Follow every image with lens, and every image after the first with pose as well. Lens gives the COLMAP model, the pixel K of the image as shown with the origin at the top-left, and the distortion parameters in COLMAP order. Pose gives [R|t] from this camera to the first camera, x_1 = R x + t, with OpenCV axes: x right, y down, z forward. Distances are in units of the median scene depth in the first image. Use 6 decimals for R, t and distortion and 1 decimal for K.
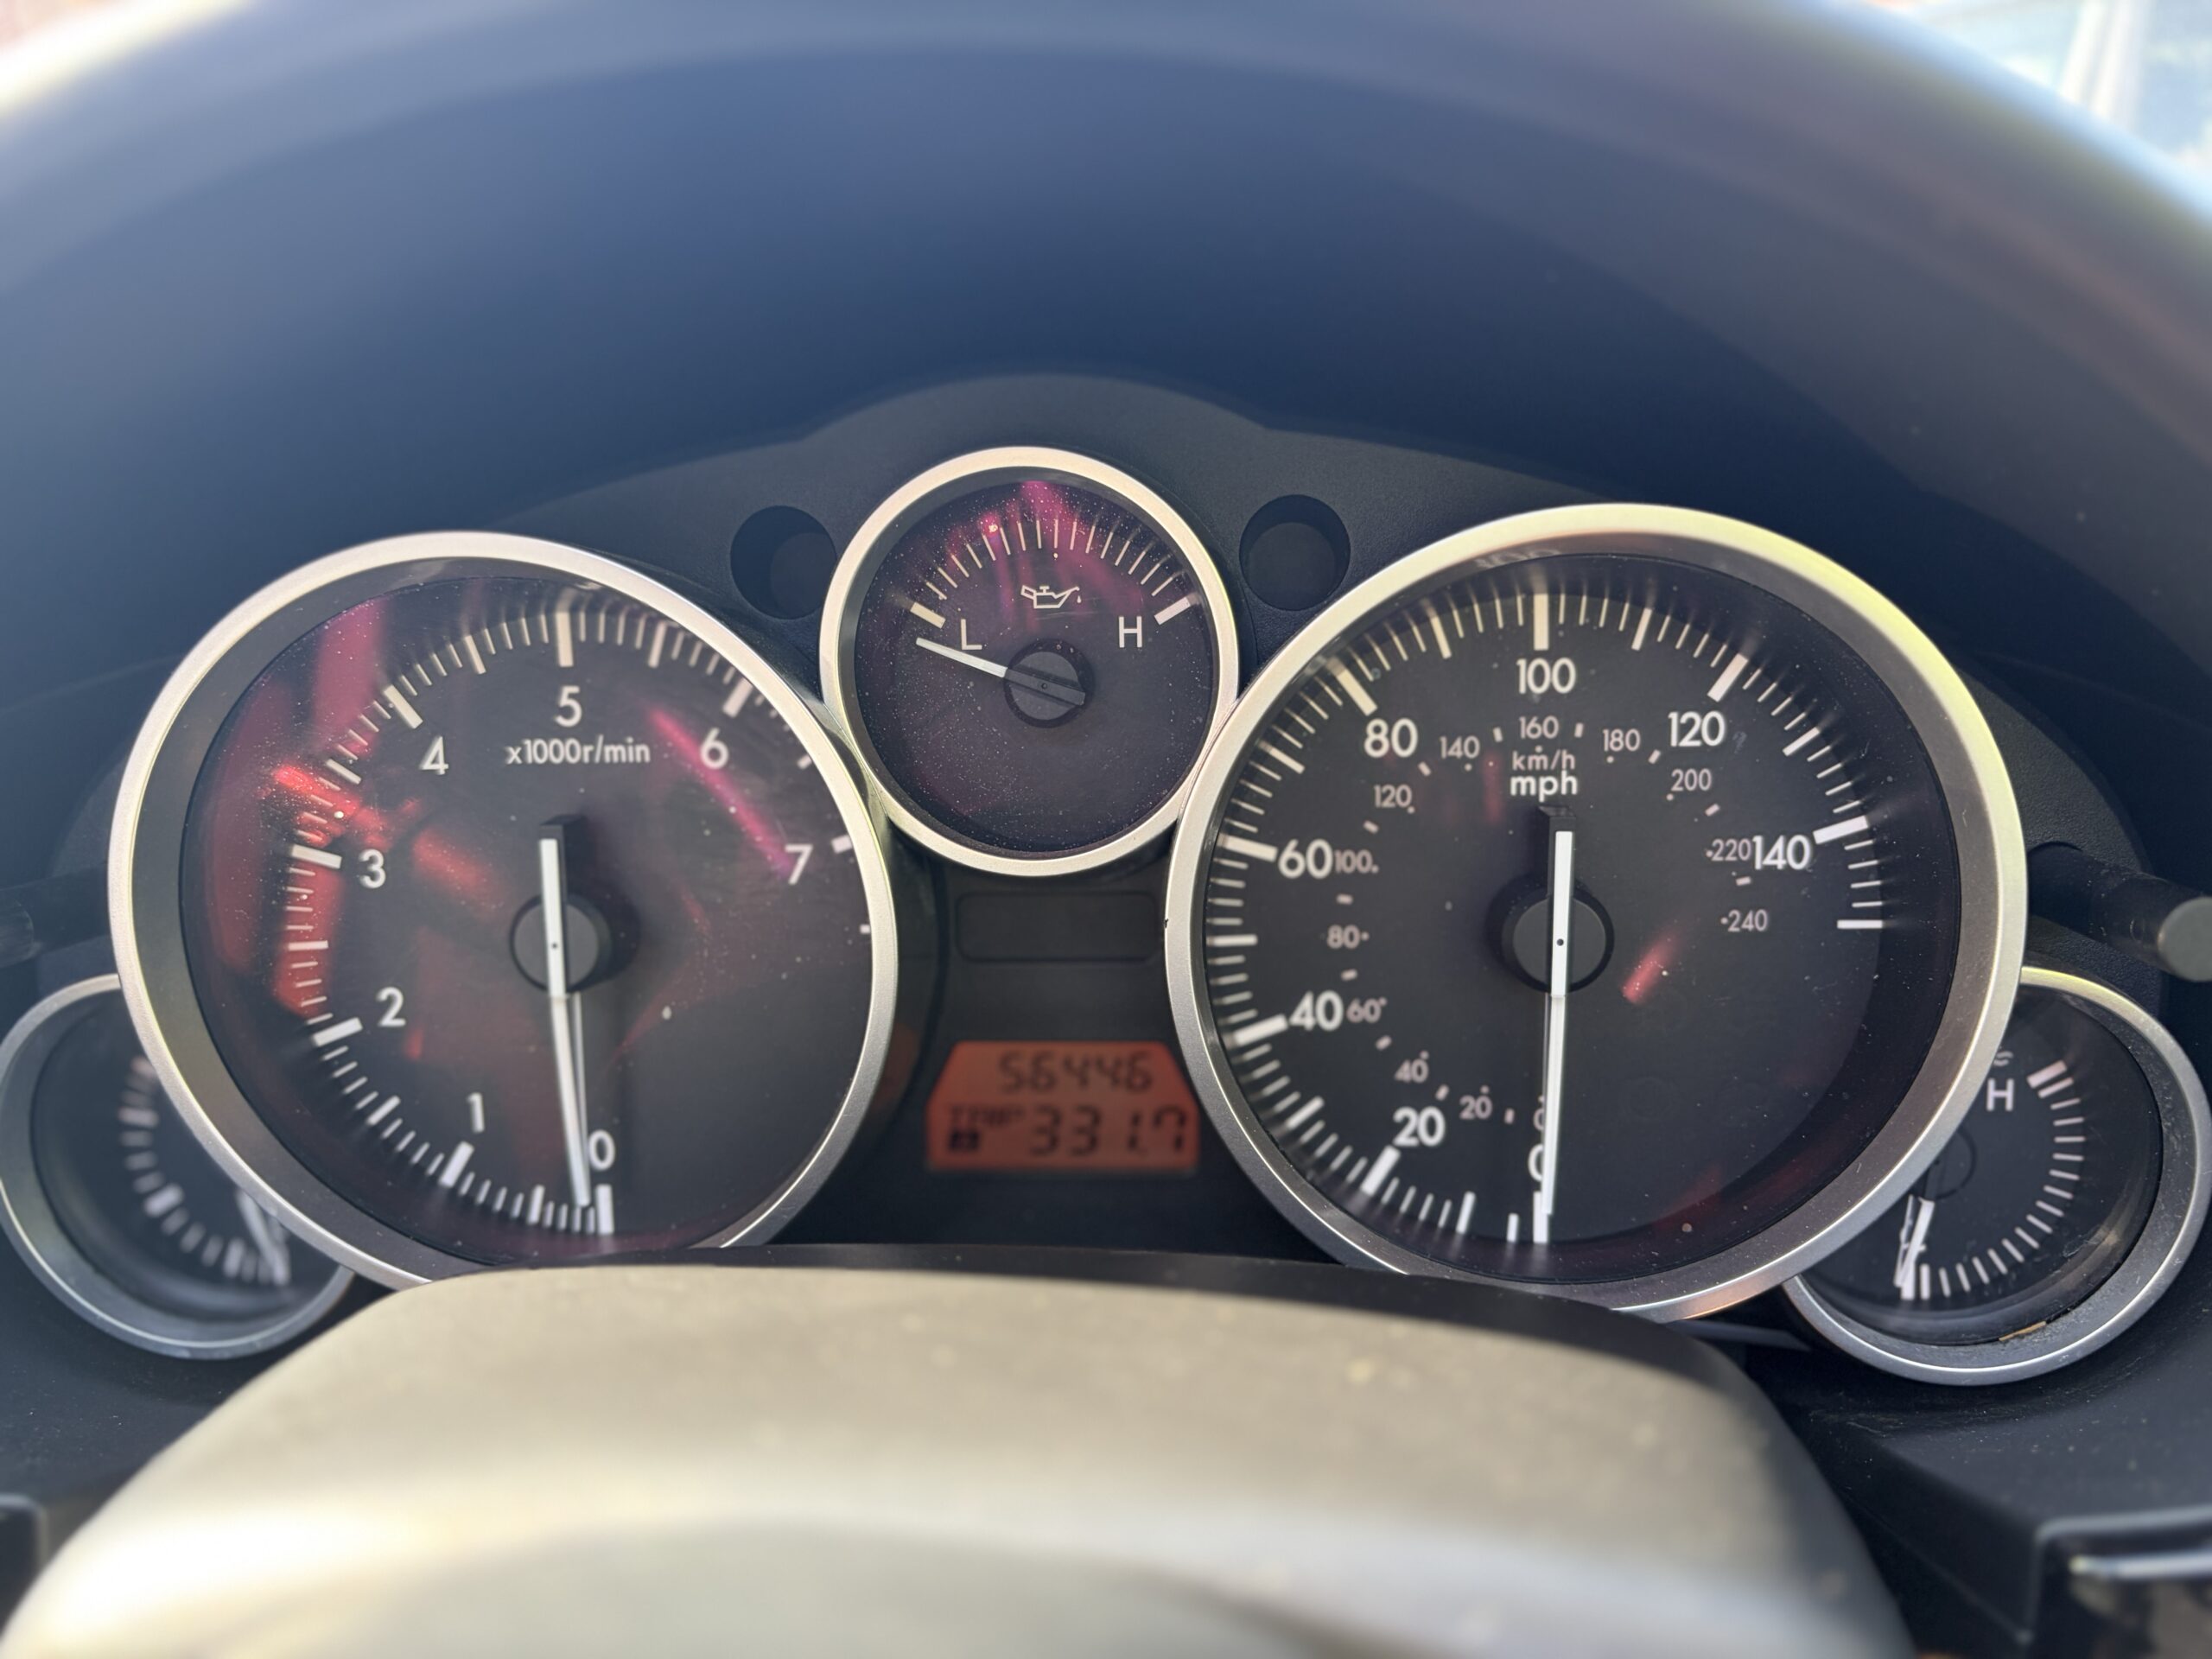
lens RADIAL K [[1635.9, 0, 1102.0], [0, 1635.9, 834.5], [0, 0, 1]] dist [0.028970, -0.028180]
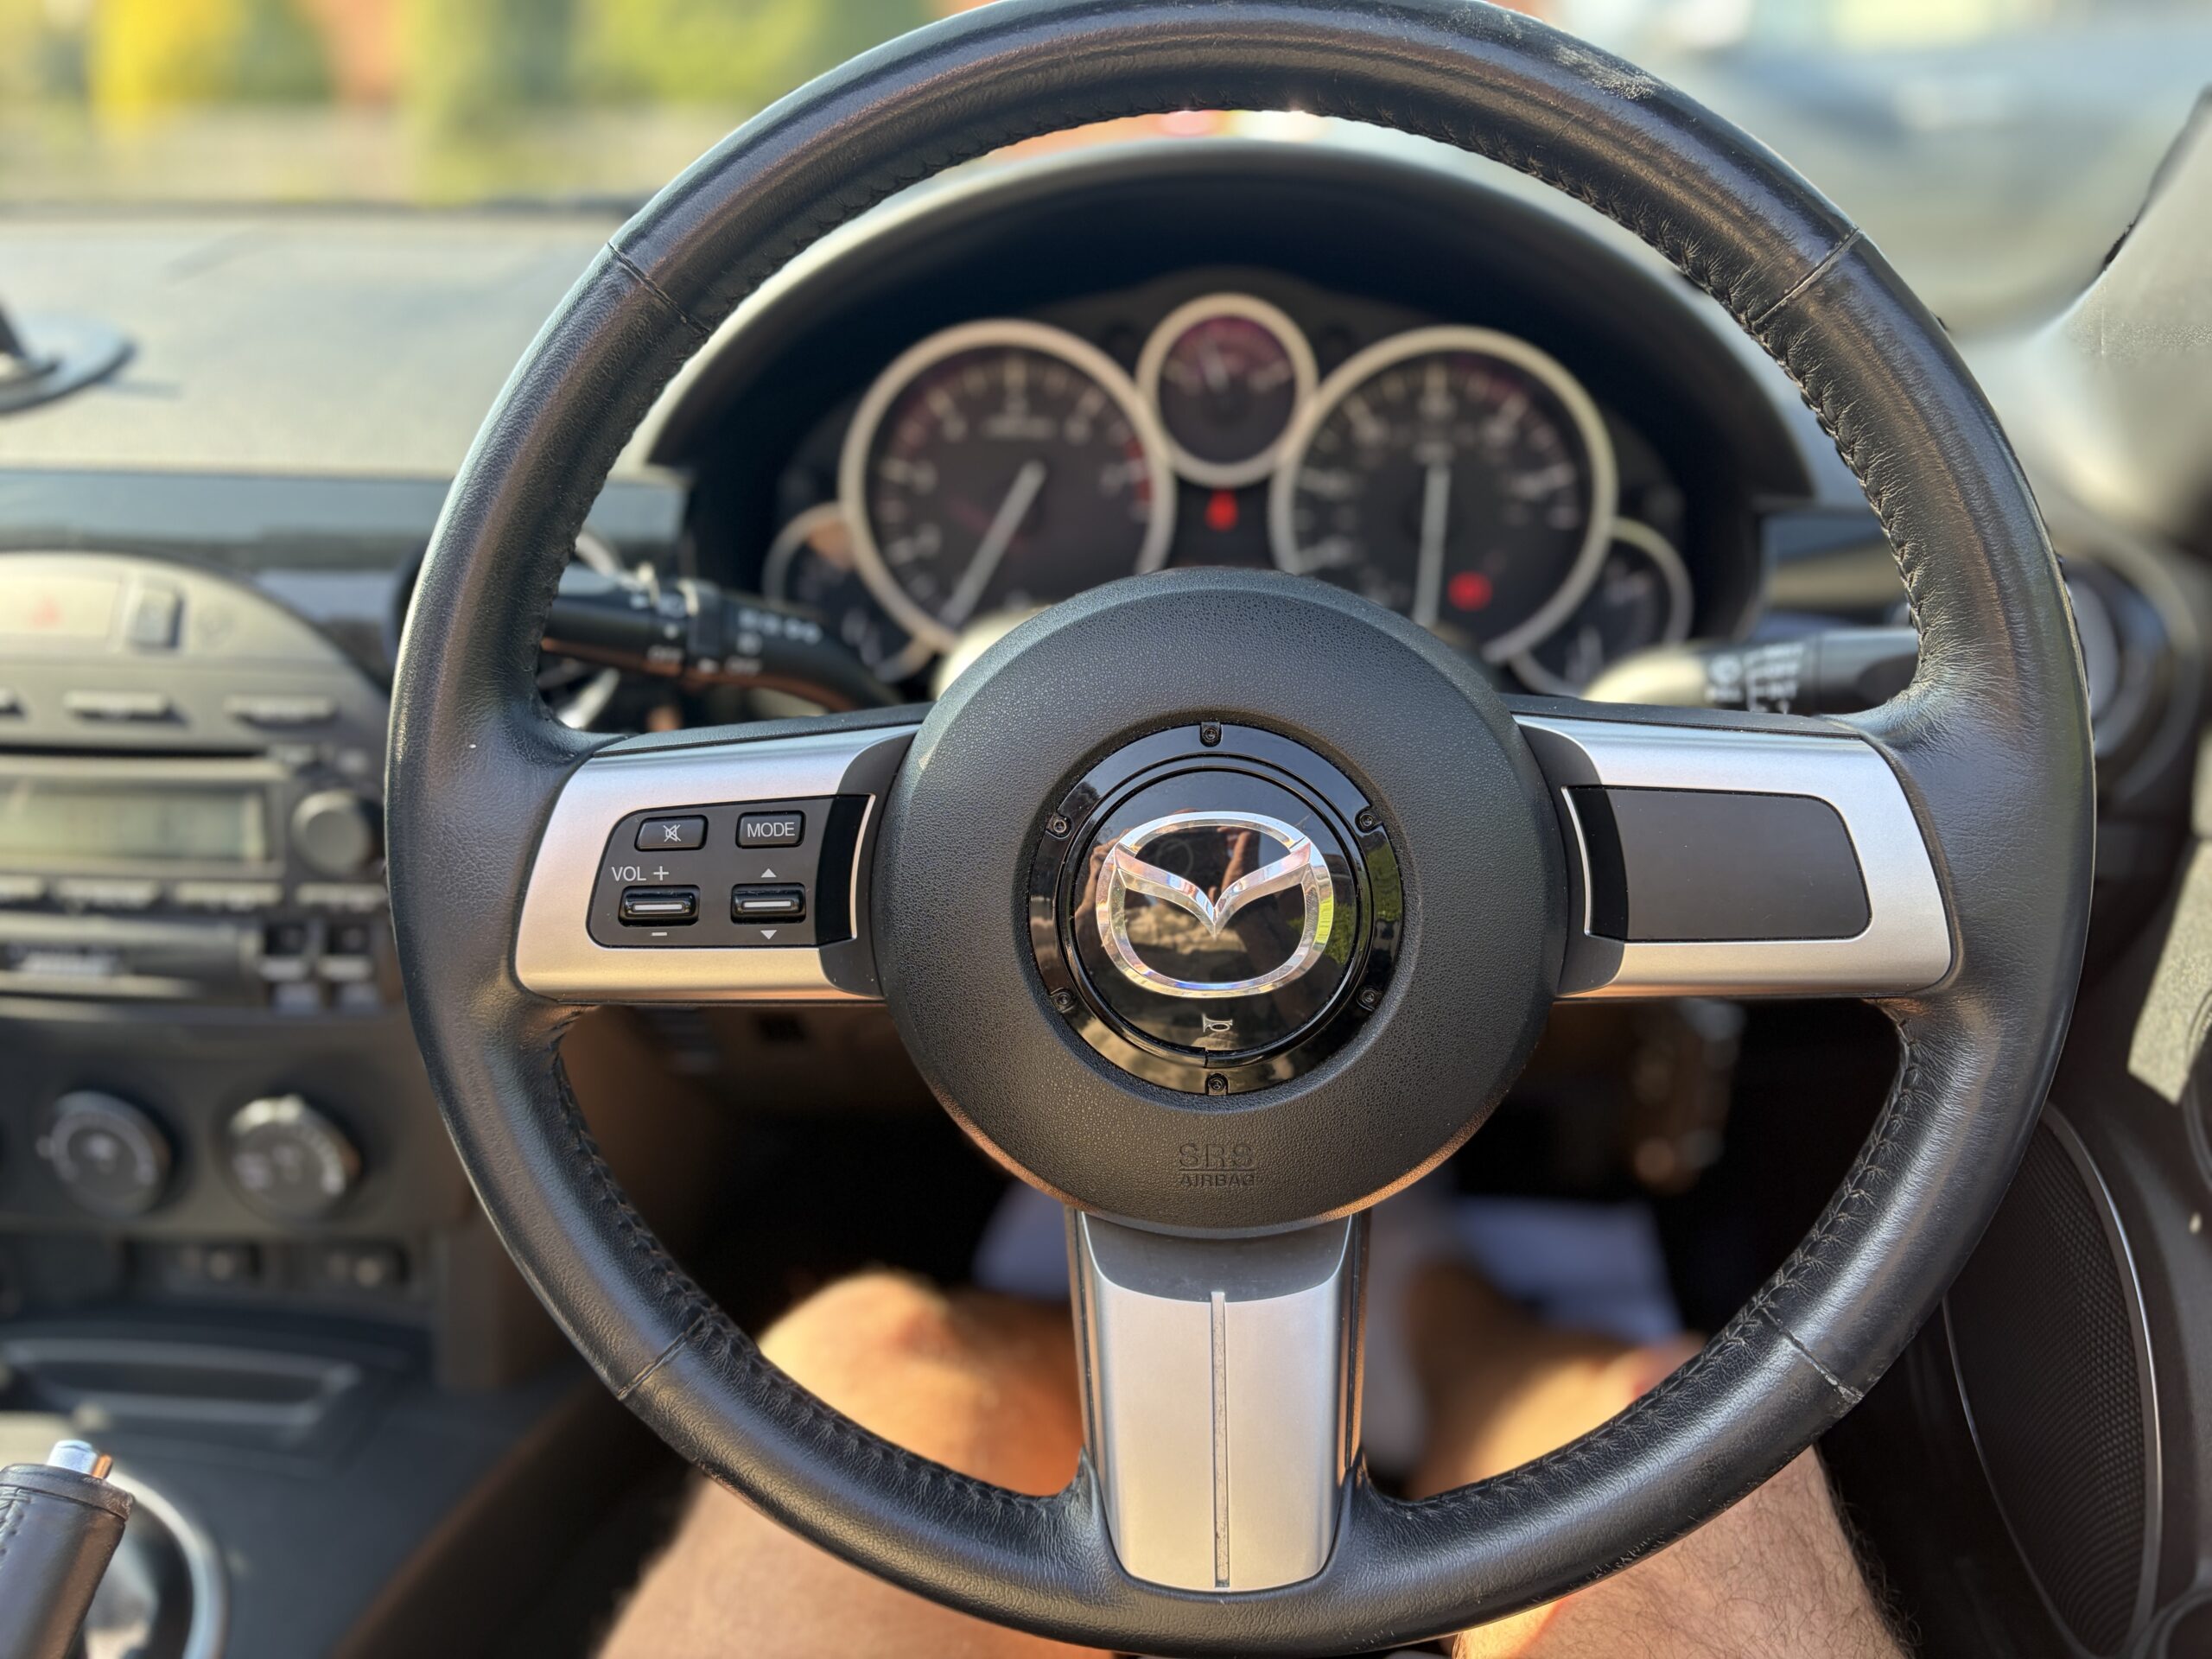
lens RADIAL K [[1635.9, 0, 1102.0], [0, 1635.9, 834.5], [0, 0, 1]] dist [0.028970, -0.028180]
pose [[0.999185, 0.034144, 0.021543, -0.244642], [-0.035720, 0.996344, 0.077603, 0.357307], [-0.018814, -0.078309, 0.996752, -1.419706]]
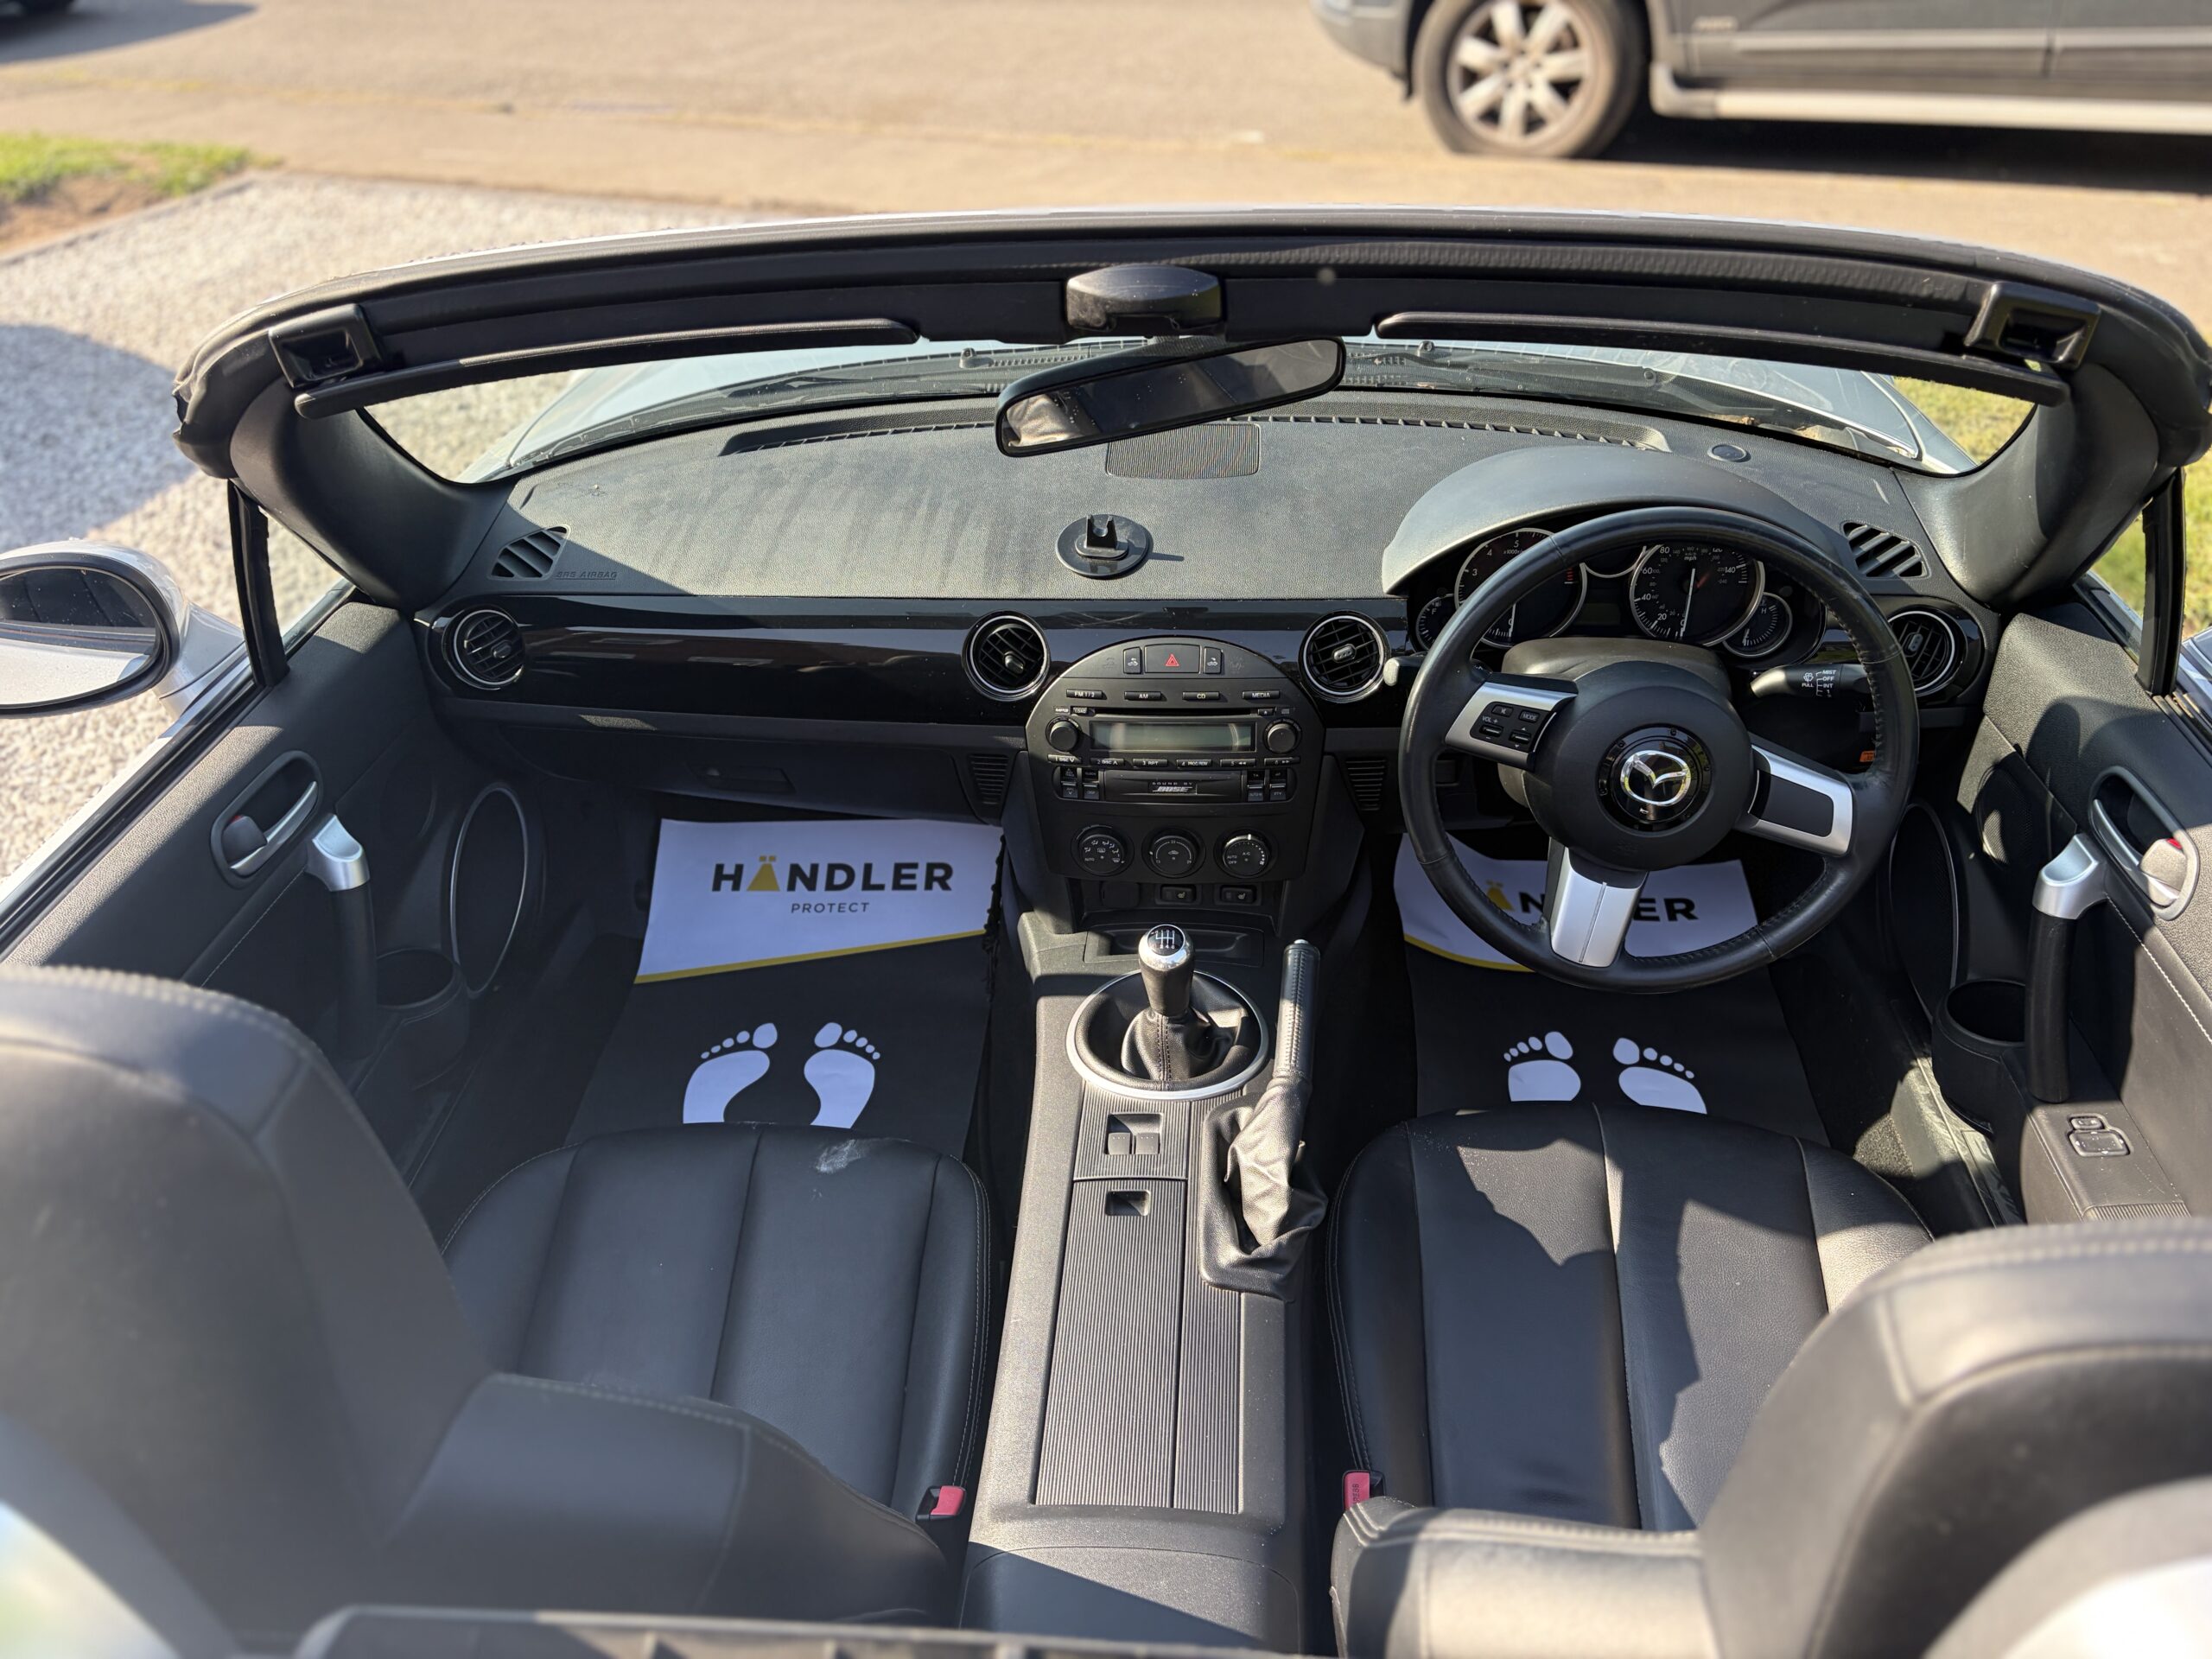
lens RADIAL K [[1635.9, 0, 1102.0], [0, 1635.9, 834.5], [0, 0, 1]] dist [0.028970, -0.028180]
pose [[0.999745, -0.001683, -0.022524, -1.691649], [0.008072, 0.957987, 0.286698, -0.779204], [0.021095, -0.286806, 0.957756, -4.918807]]
